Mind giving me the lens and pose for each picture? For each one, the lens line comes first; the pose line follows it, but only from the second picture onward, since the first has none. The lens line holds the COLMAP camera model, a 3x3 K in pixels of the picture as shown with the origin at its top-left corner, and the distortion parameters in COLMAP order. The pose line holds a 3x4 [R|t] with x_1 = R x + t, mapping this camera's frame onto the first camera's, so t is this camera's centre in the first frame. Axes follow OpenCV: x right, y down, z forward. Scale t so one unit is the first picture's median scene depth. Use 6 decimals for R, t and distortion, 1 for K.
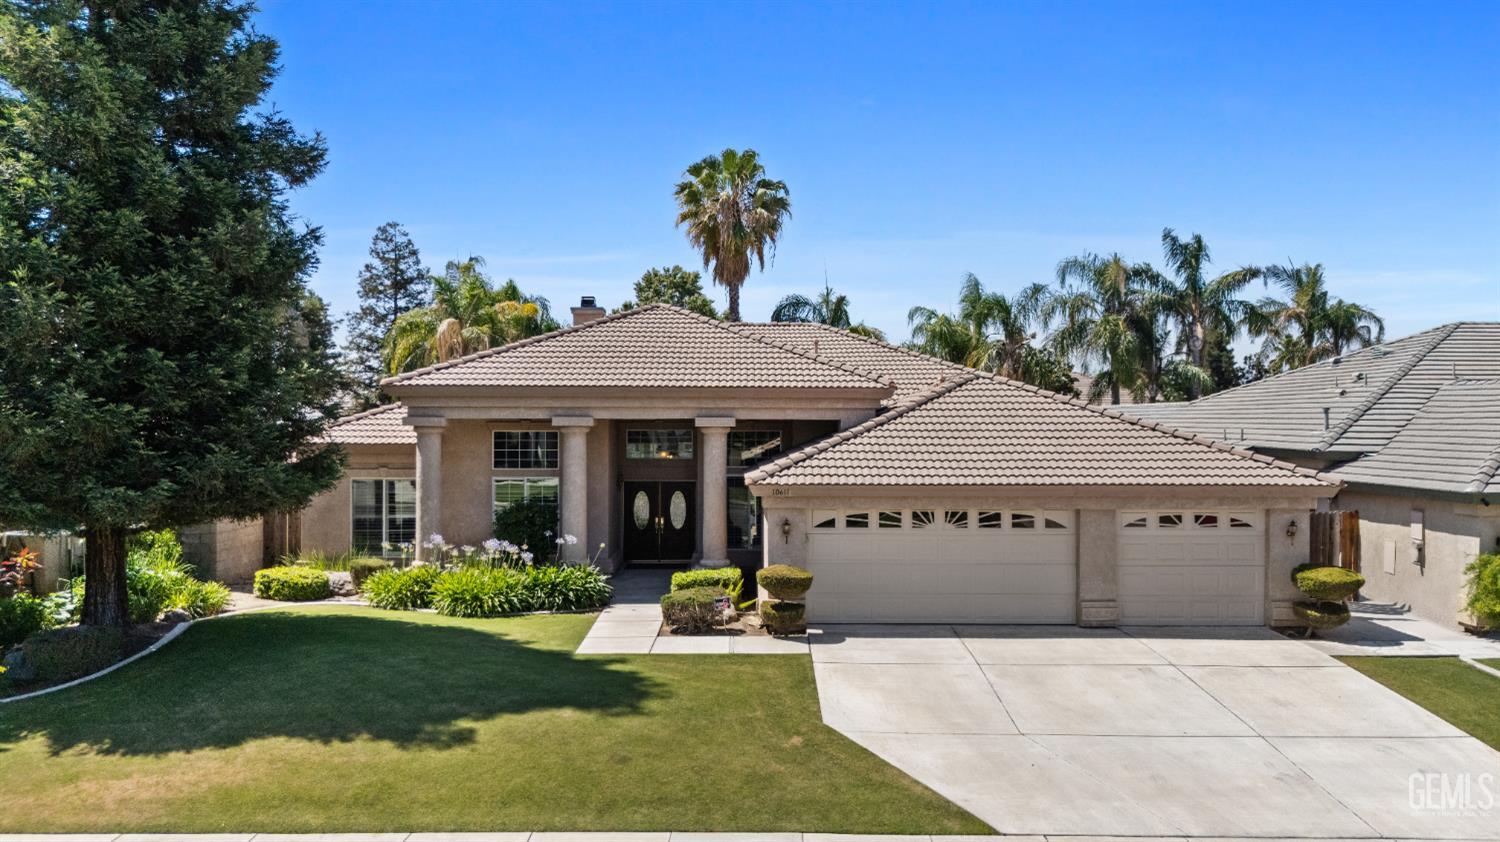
lens RADIAL K [[1120.0, 0, 760.8], [0, 1120.0, 424.9], [0, 0, 1]] dist [0.033304, -0.003904]
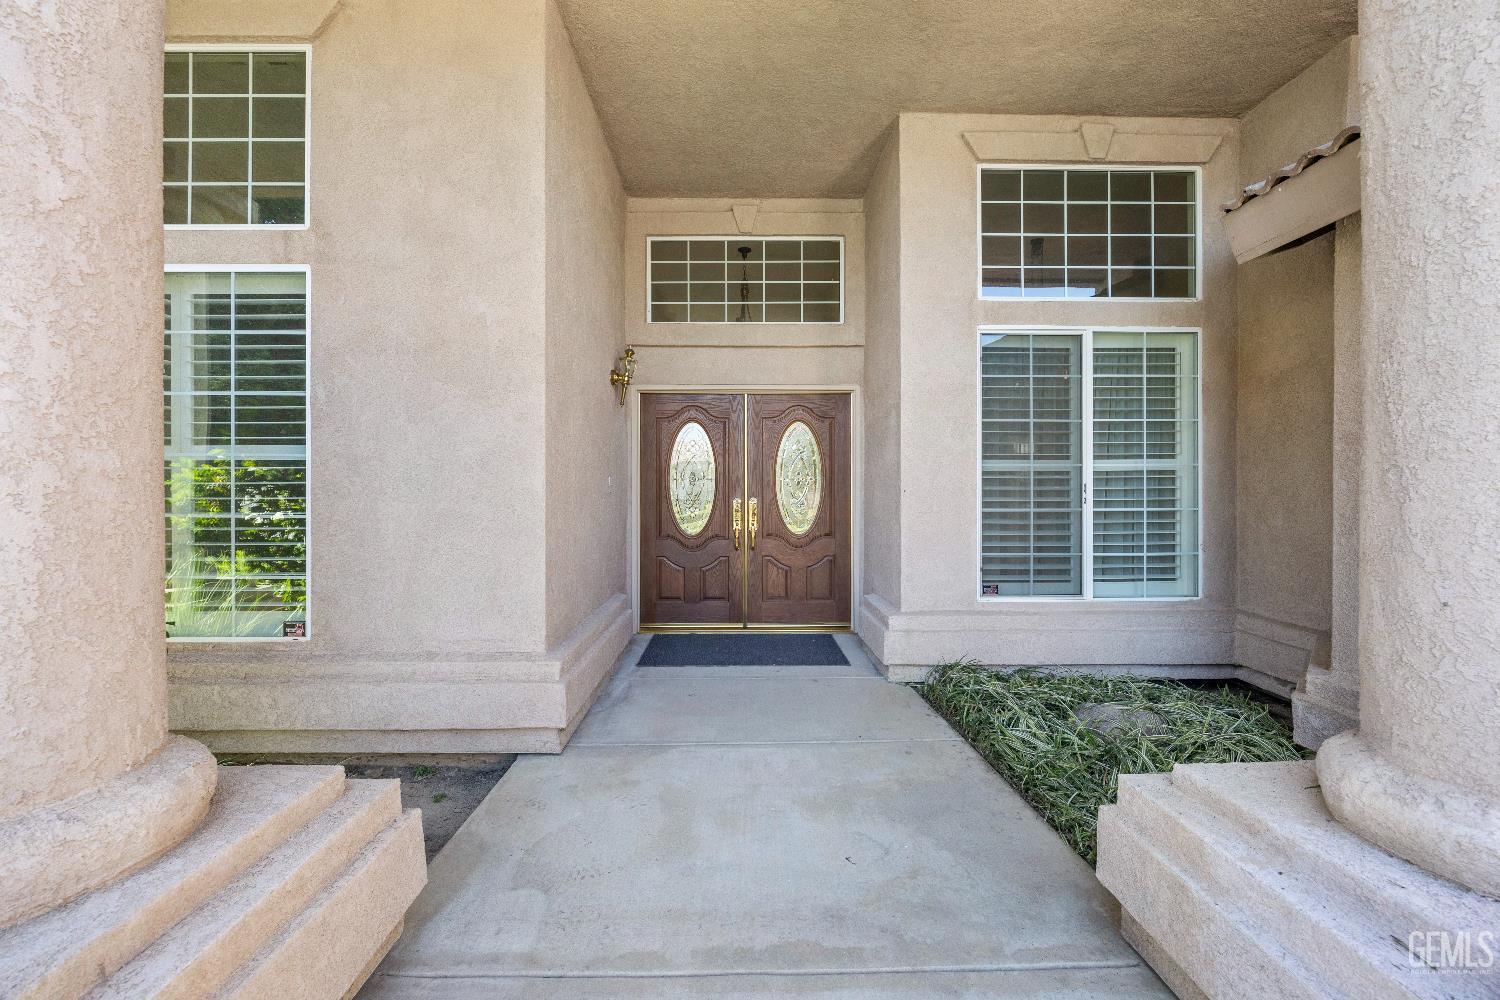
lens RADIAL K [[647.9, 0, 746.3], [0, 647.9, 493.6], [0, 0, 1]] dist [-0.000047, 0.000000]
pose [[0.999981, -0.003300, -0.005232, -0.116763], [0.003318, 0.999989, 0.003435, 0.105867], [0.005220, -0.003452, 0.999980, 1.051816]]
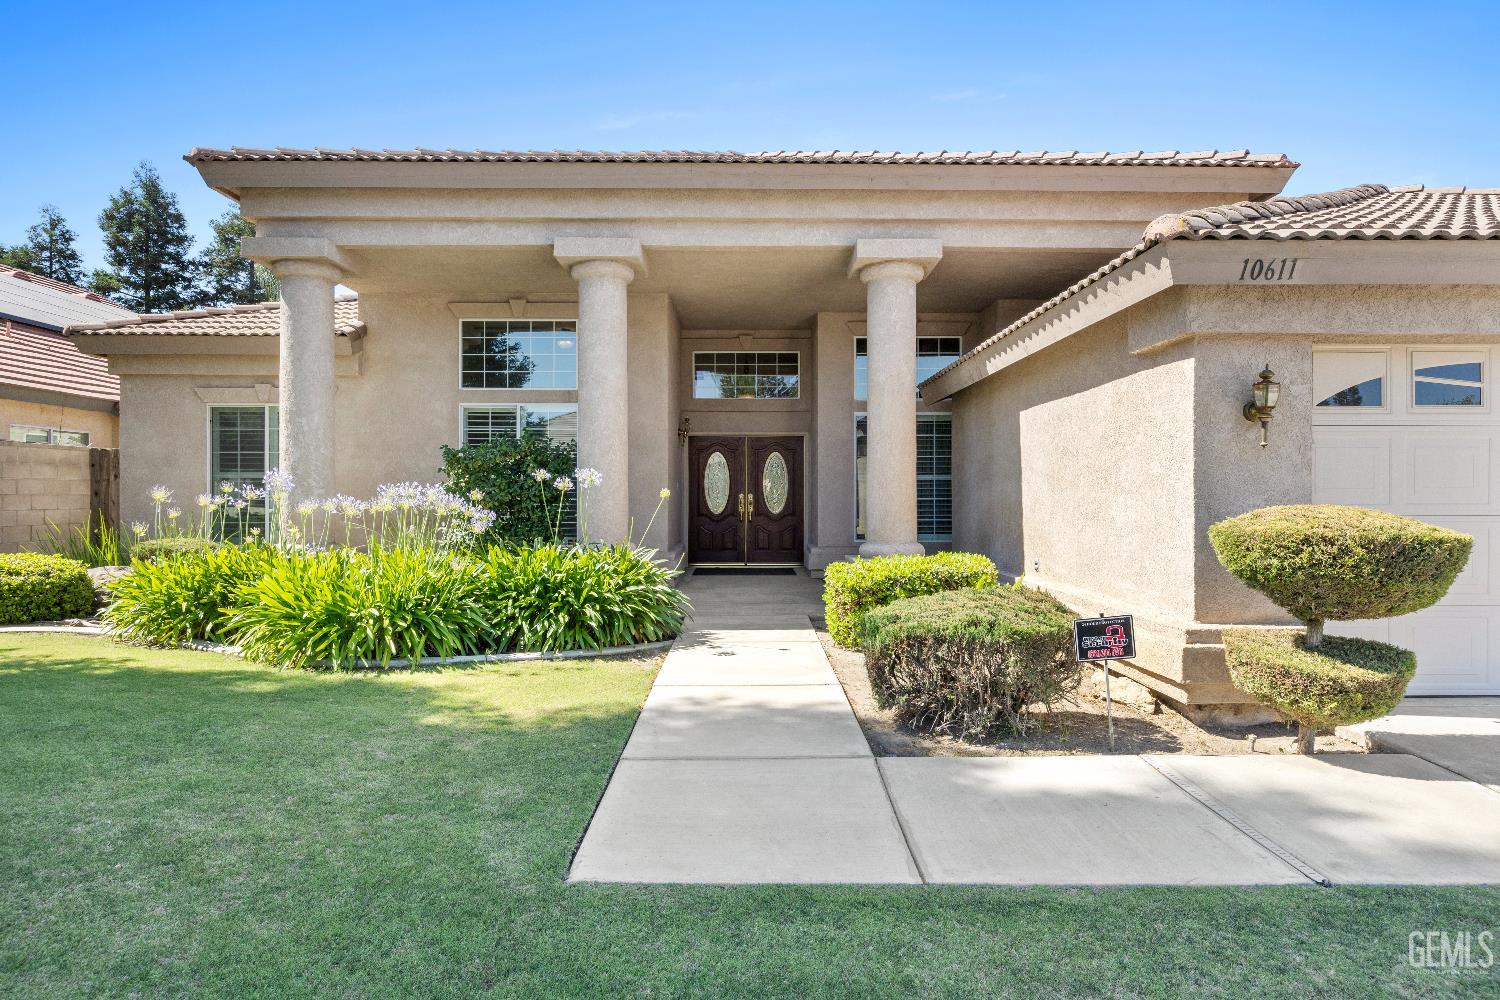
lens RADIAL K [[850.2, 0, 740.1], [0, 850.2, 498.4], [0, 0, 1]] dist [-0.005771, -0.000783]
pose [[0.999634, -0.001510, -0.027022, -0.106054], [0.001639, 0.999987, 0.004757, 0.108791], [0.027015, -0.004800, 0.999624, 0.693833]]
